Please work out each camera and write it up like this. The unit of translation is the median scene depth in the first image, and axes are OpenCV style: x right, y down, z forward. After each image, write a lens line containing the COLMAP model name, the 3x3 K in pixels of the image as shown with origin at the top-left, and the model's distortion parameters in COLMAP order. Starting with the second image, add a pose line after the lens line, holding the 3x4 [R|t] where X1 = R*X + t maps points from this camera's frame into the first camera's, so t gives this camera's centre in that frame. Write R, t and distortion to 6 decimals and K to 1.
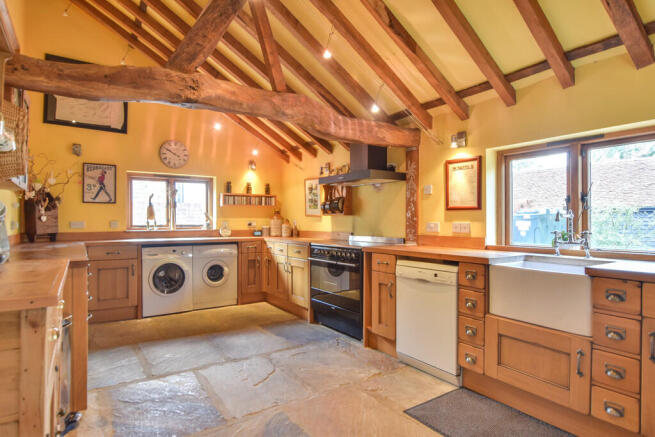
lens RADIAL K [[364.9, 0, 327.5], [0, 364.9, 218.5], [0, 0, 1]] dist [-0.012733, 0.000346]
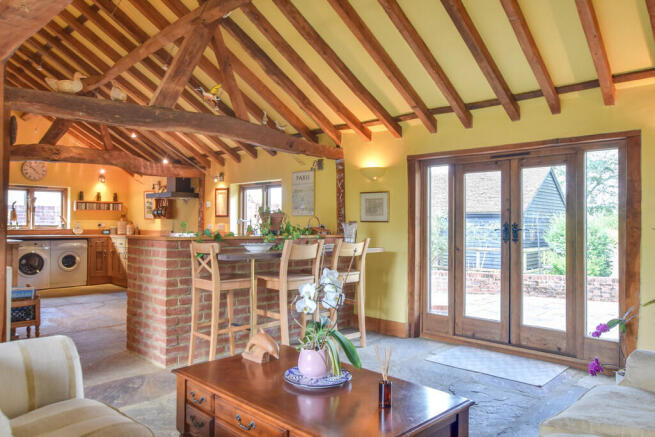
lens RADIAL K [[468.3, 0, 327.5], [0, 468.3, 218.5], [0, 0, 1]] dist [0.023961, 0.003499]
pose [[0.980185, 0.007008, 0.197958, 0.296646], [-0.006251, 0.999971, -0.004449, -0.005783], [-0.197984, 0.003124, 0.980200, -0.943277]]
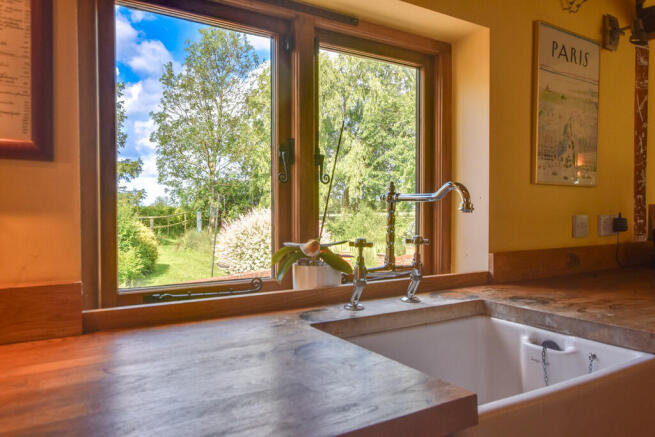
lens RADIAL K [[468.3, 0, 327.5], [0, 468.3, 218.5], [0, 0, 1]] dist [0.023961, 0.003499]
pose [[0.039983, -0.016283, 0.999068, 0.089905], [-0.007270, 0.999836, 0.016587, 0.004392], [-0.999174, -0.007927, 0.039858, 0.548347]]
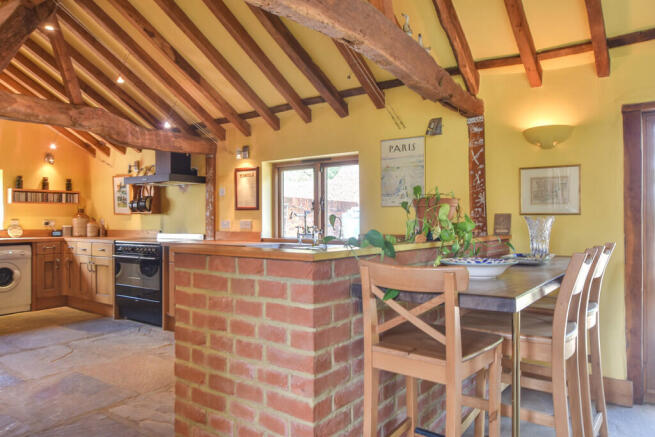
lens RADIAL K [[462.1, 0, 327.5], [0, 462.1, 218.5], [0, 0, 1]] dist [0.012414, 0.003851]
pose [[0.944508, -0.001983, 0.328481, 0.081754], [0.000859, 0.999993, 0.003568, 0.000049], [-0.328486, -0.003088, 0.944504, -0.390184]]
